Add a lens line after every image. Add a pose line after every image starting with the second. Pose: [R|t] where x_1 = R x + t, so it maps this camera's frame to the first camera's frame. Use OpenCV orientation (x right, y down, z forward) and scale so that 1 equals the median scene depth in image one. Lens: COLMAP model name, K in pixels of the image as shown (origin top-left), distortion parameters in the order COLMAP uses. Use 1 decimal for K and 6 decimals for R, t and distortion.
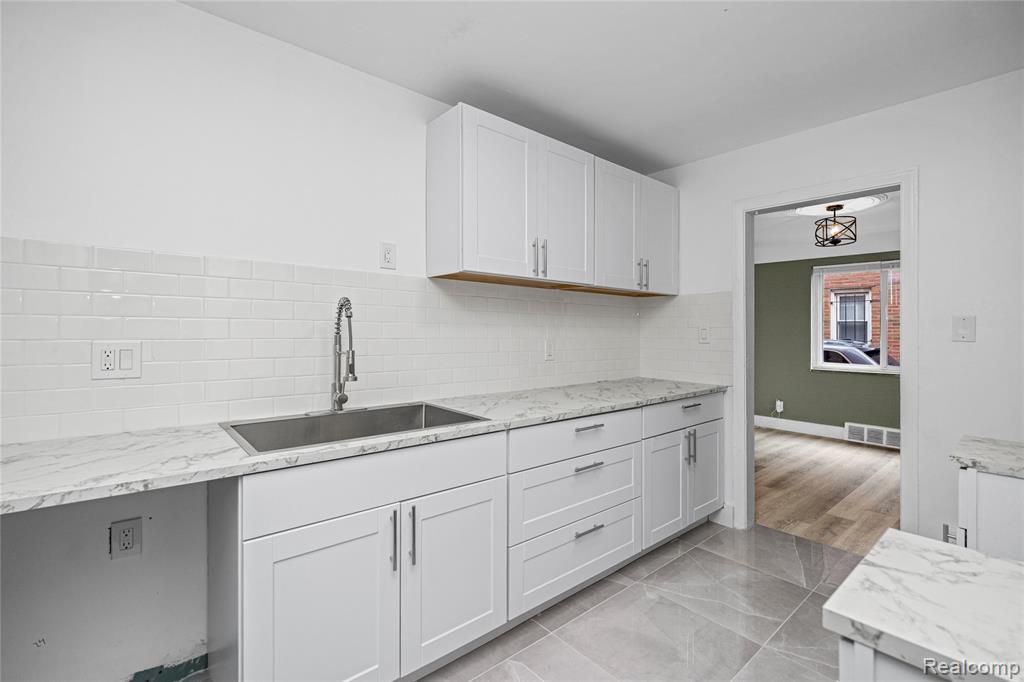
lens RADIAL K [[466.0, 0, 504.6], [0, 466.0, 319.3], [0, 0, 1]] dist [-0.001100, -0.000508]
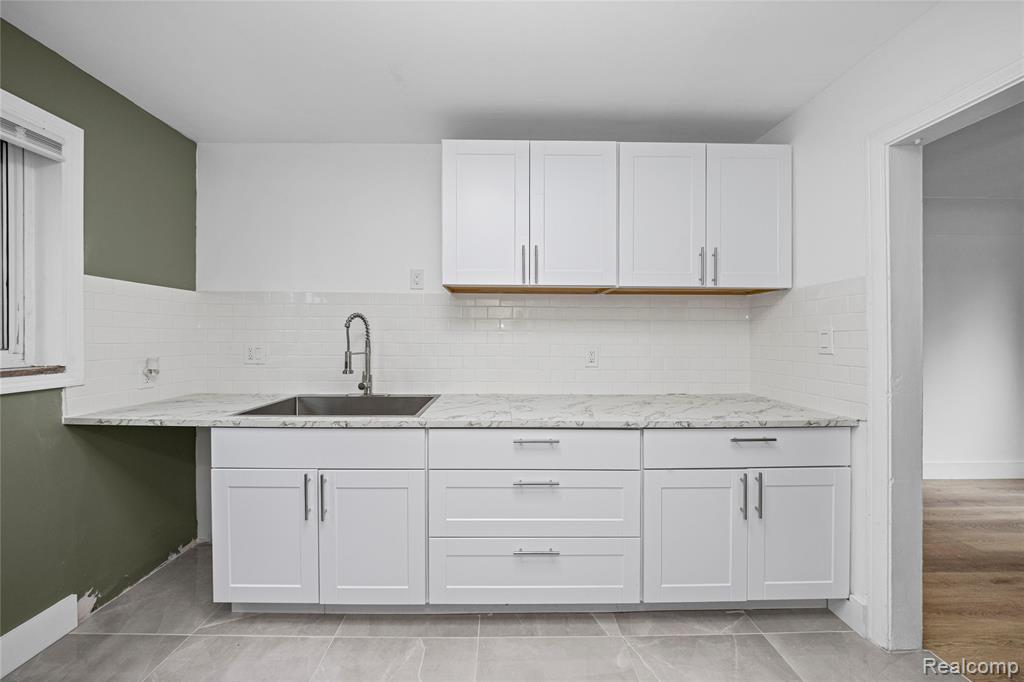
lens RADIAL K [[344.1, 0, 509.7], [0, 344.1, 339.1], [0, 0, 1]] dist [-0.007440, -0.000348]
pose [[0.770287, -0.004883, -0.637679, 0.521090], [0.015469, 0.999820, 0.011030, 0.020670], [0.637510, -0.018361, 0.770223, 0.407315]]
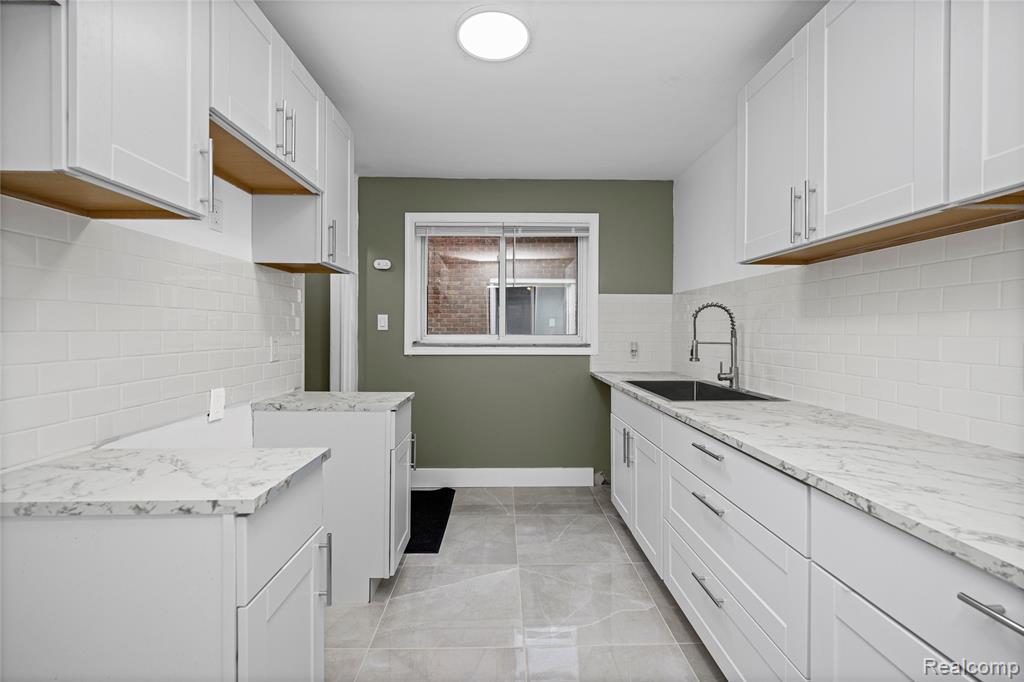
lens RADIAL K [[436.2, 0, 508.4], [0, 436.2, 339.3], [0, 0, 1]] dist [-0.000946, -0.000788]
pose [[-0.630439, -0.000792, -0.776238, 0.833006], [0.001376, 0.999997, -0.002138, 0.050474], [0.776237, -0.002416, -0.630436, 1.077370]]
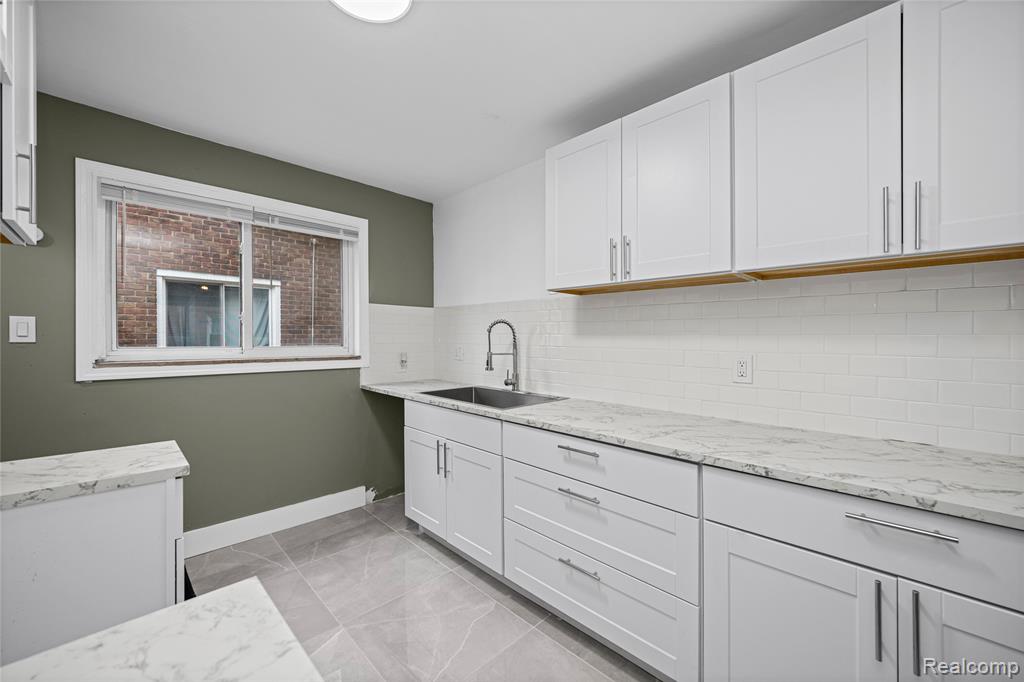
lens RADIAL K [[406.3, 0, 504.7], [0, 406.3, 342.6], [0, 0, 1]] dist [0.000749, -0.001260]
pose [[0.068365, -0.000579, -0.997660, 0.842868], [0.010635, 0.999943, 0.000148, 0.026095], [0.997604, -0.010620, 0.068367, 0.734214]]
